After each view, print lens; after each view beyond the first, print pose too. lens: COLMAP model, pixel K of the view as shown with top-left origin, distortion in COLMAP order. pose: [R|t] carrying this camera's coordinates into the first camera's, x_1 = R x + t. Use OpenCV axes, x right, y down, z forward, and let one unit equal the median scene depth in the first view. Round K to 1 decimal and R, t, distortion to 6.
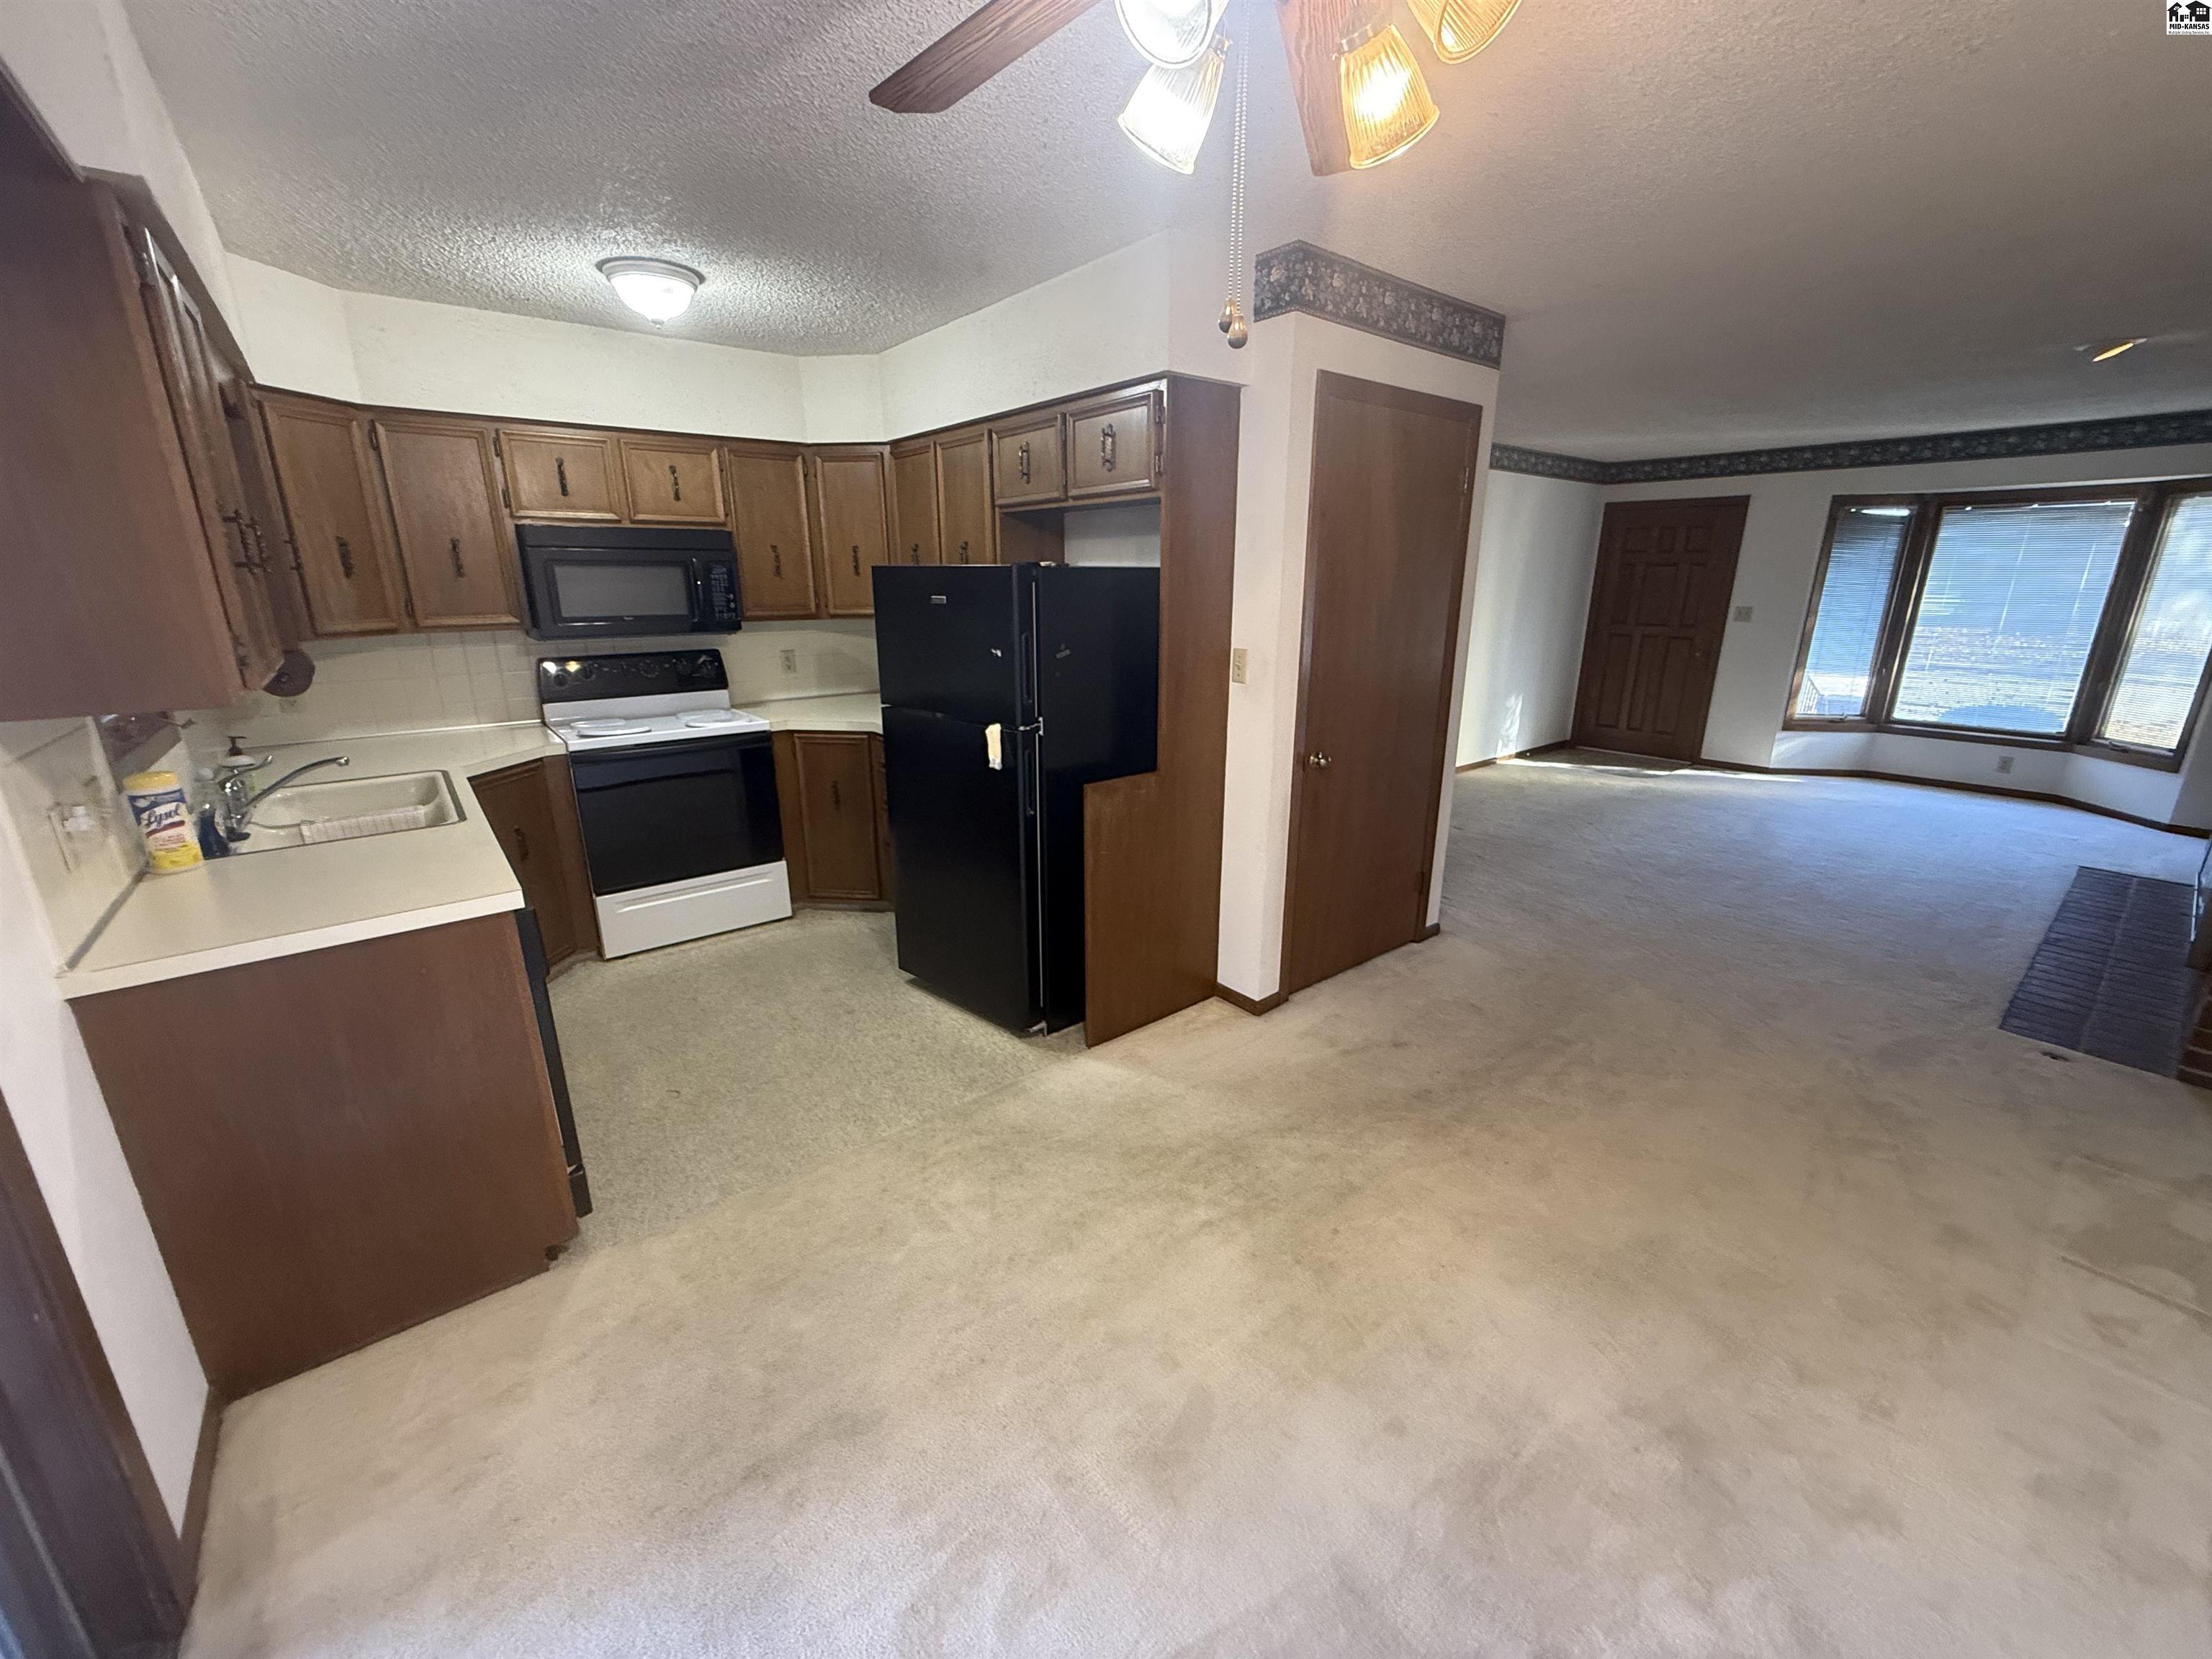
lens RADIAL K [[878.8, 0, 1100.7], [0, 878.8, 824.5], [0, 0, 1]] dist [-0.000425, 0.000439]
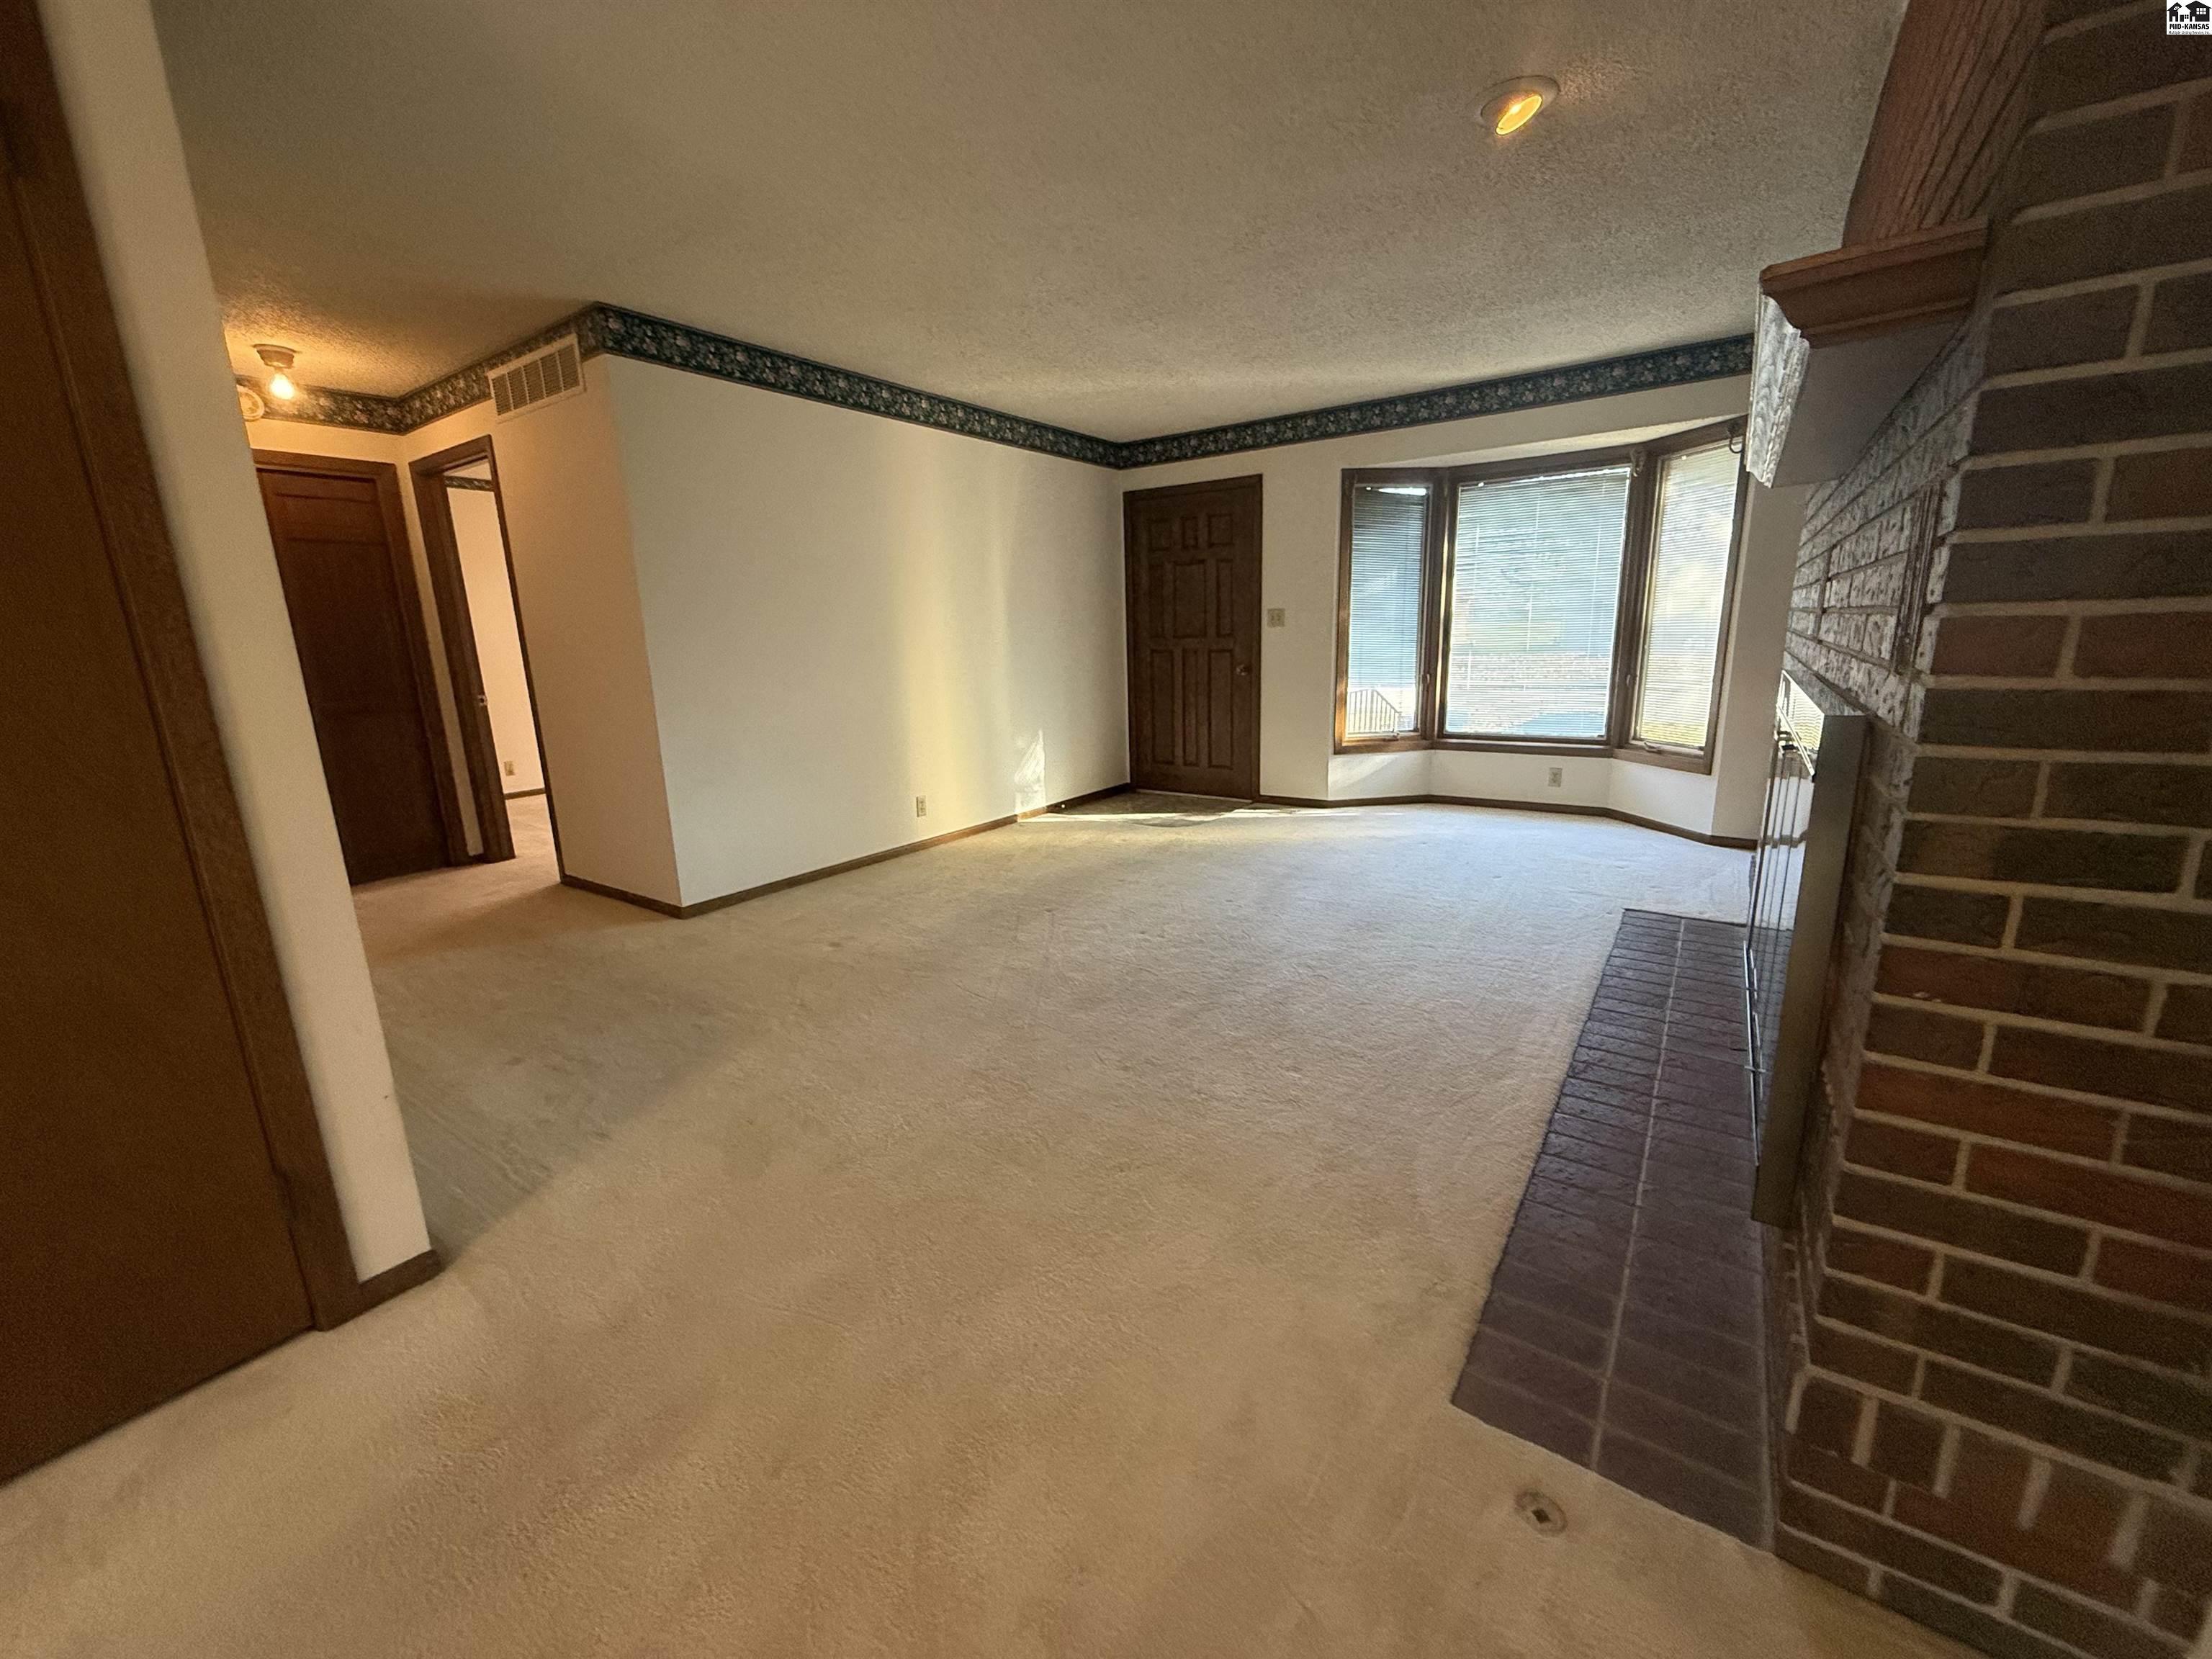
lens RADIAL K [[878.8, 0, 1100.7], [0, 878.8, 824.5], [0, 0, 1]] dist [-0.000425, 0.000439]
pose [[0.960703, -0.088325, 0.263149, 0.366652], [0.104968, 0.993226, -0.049842, -0.025600], [-0.256964, 0.075506, 0.963467, 0.286954]]
